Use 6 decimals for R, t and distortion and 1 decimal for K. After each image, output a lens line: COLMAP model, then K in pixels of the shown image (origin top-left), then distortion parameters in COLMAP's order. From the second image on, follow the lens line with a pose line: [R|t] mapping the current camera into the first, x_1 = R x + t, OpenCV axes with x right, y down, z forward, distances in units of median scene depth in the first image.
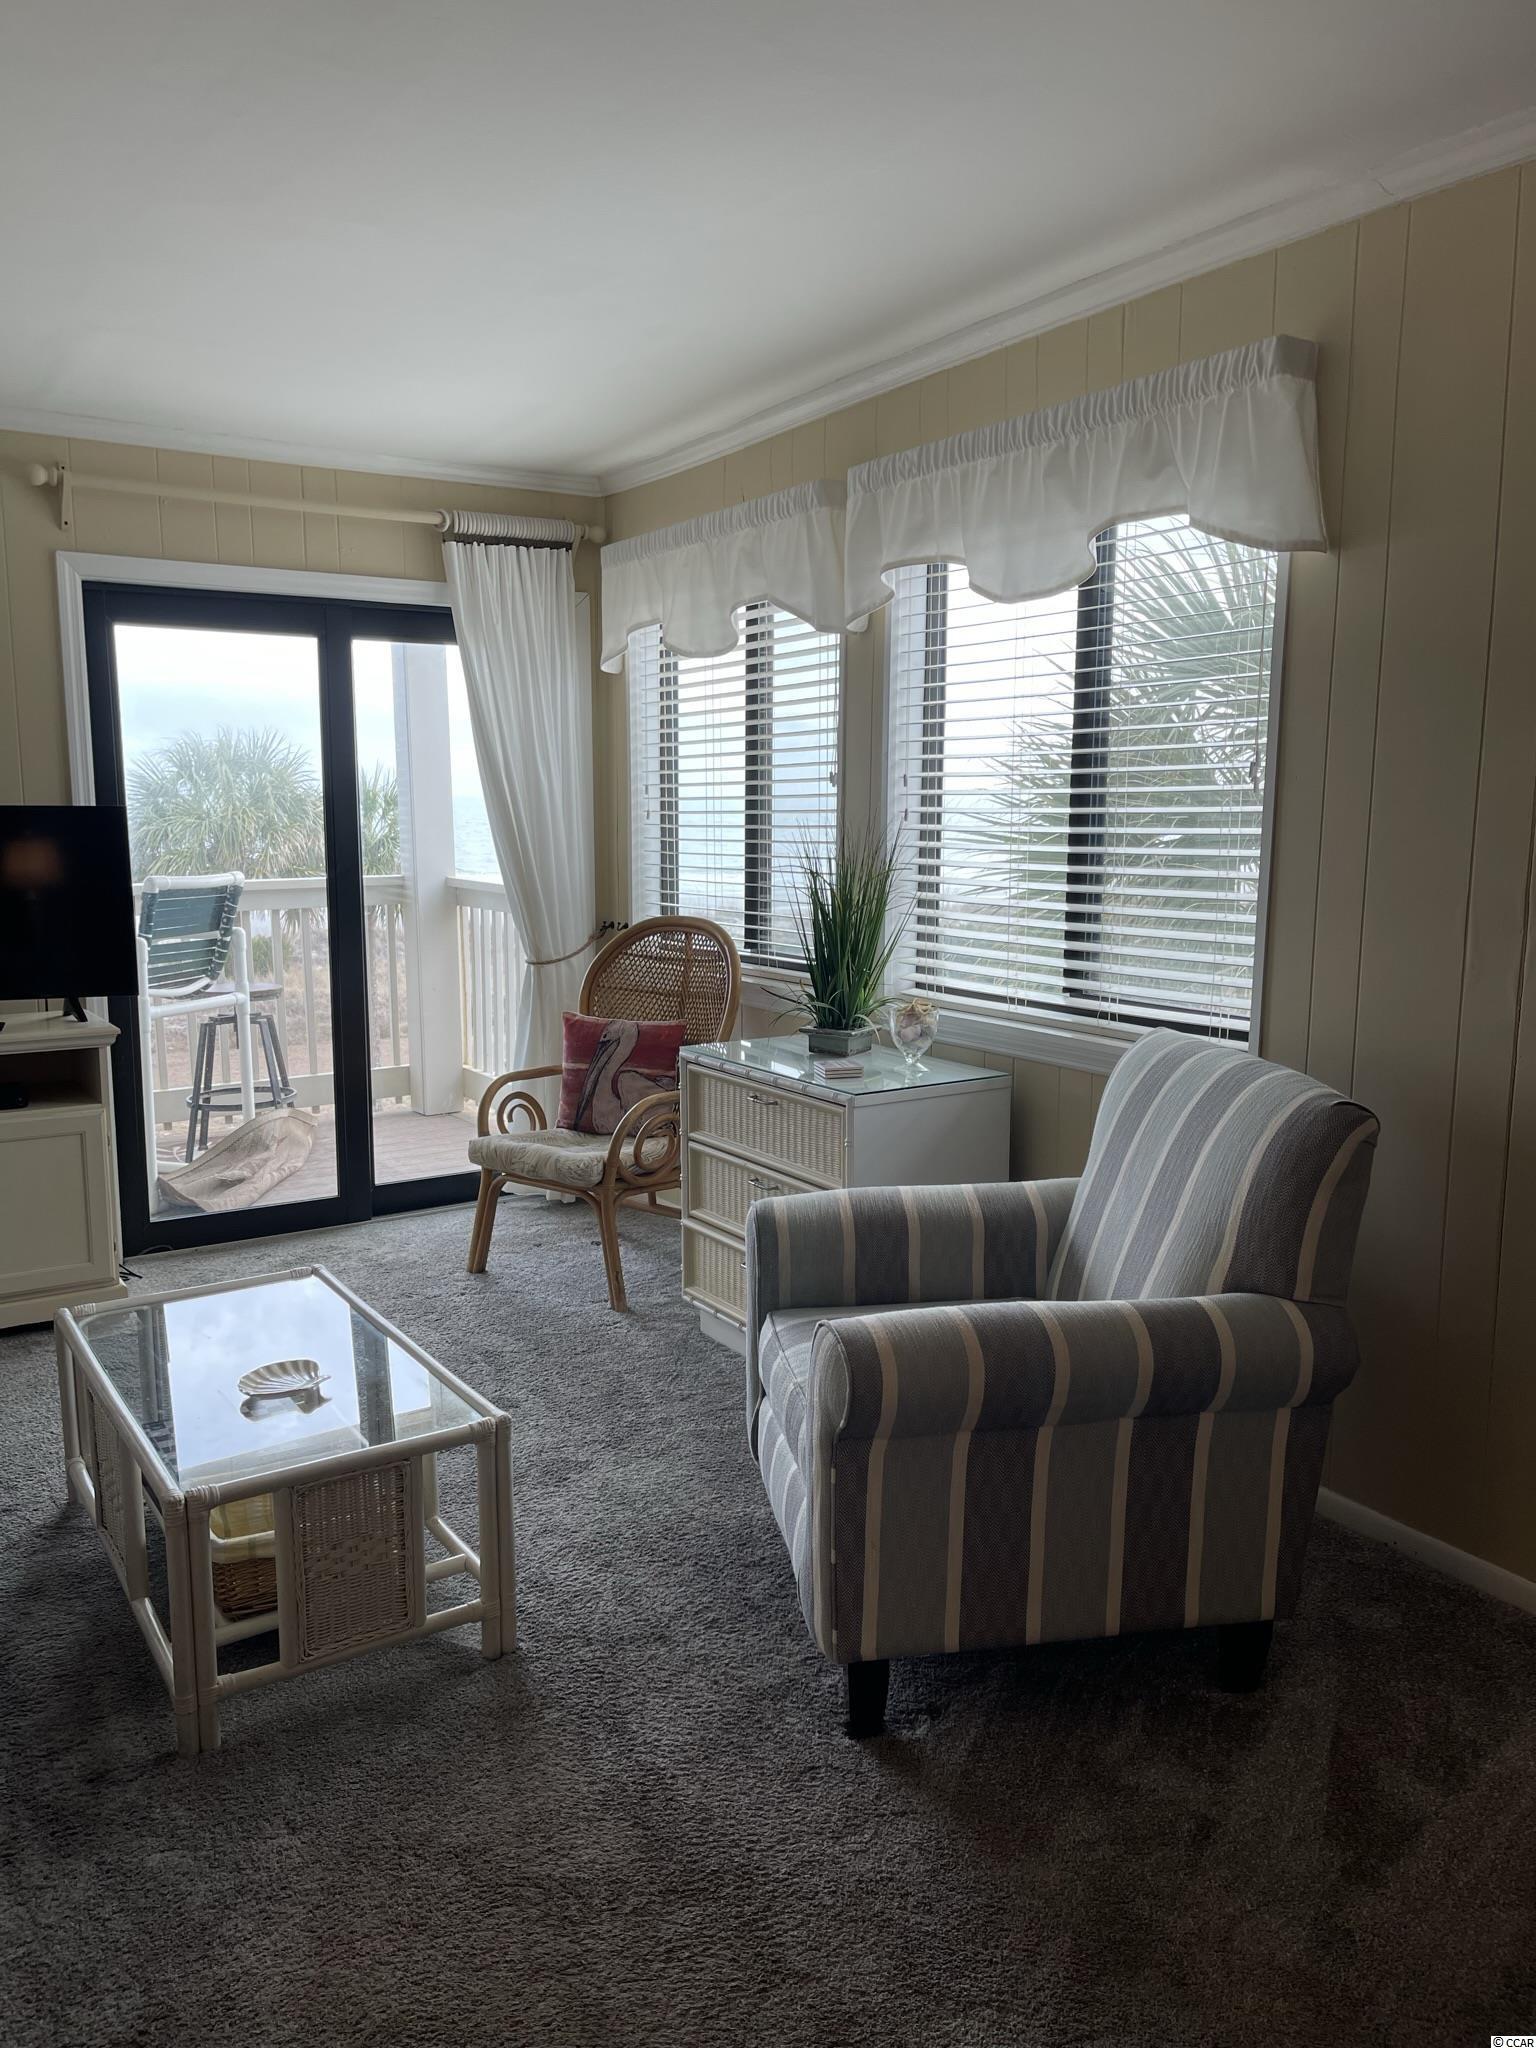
lens RADIAL K [[1540.6, 0, 768.6], [0, 1540.6, 1037.6], [0, 0, 1]] dist [0.052593, -0.018630]
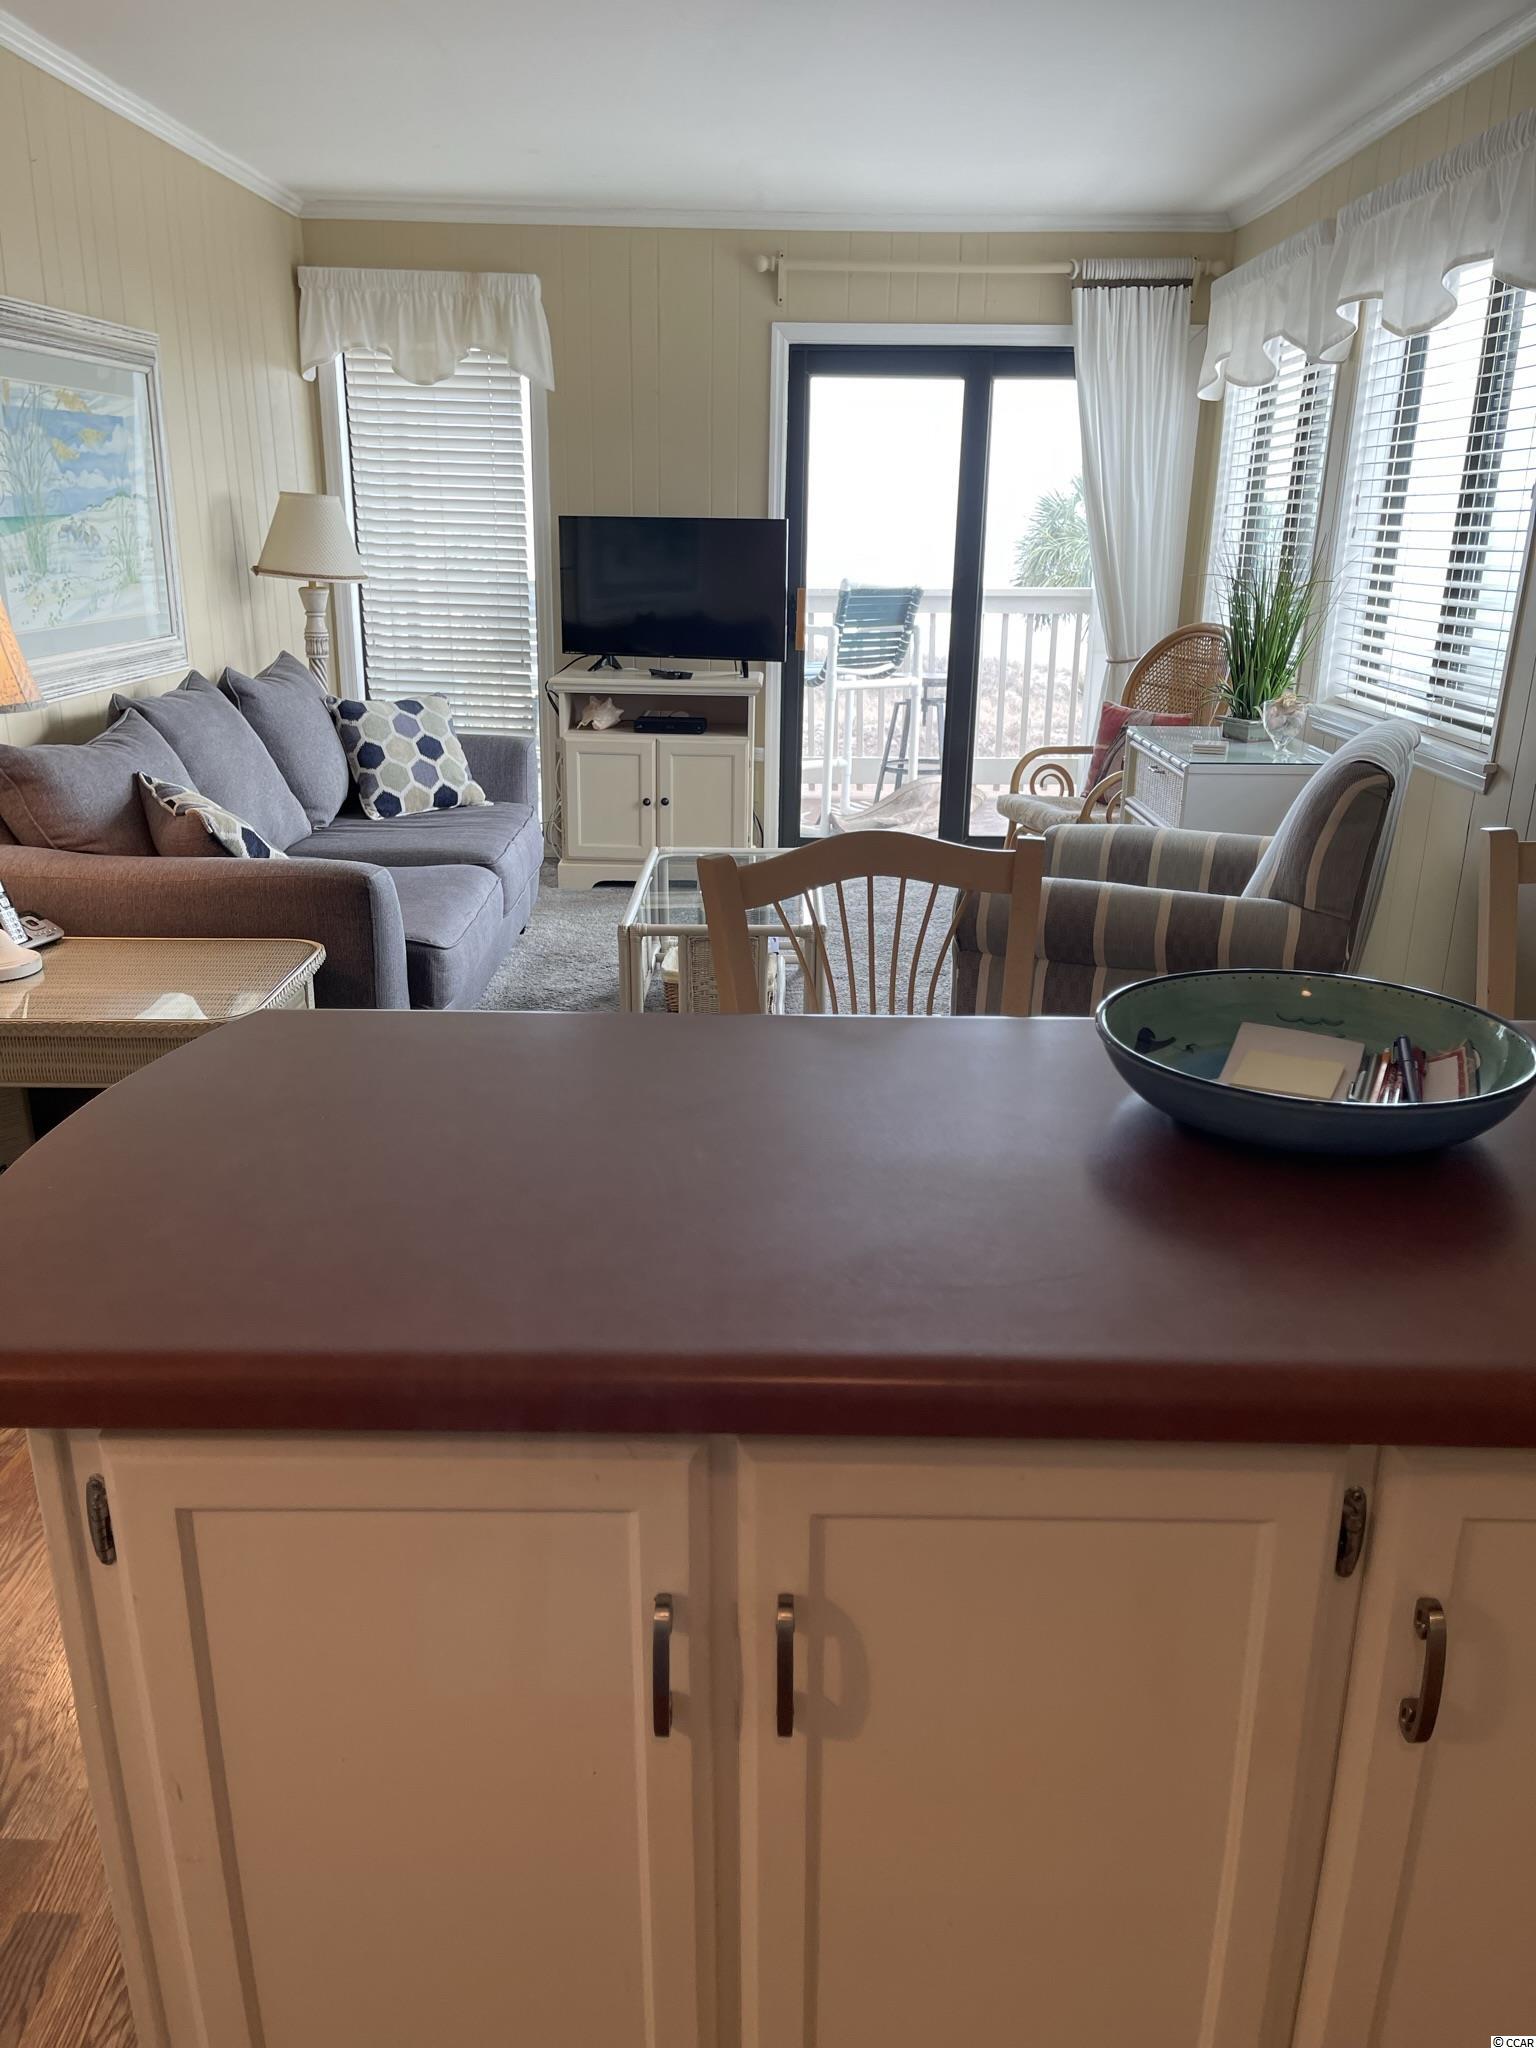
lens RADIAL K [[1540.6, 0, 772.9], [0, 1540.6, 1021.3], [0, 0, 1]] dist [0.052593, -0.018630]
pose [[0.843268, 0.179653, -0.506581, 0.320059], [-0.097332, 0.977945, 0.184796, 0.030299], [0.528608, -0.106527, 0.842156, -0.190478]]
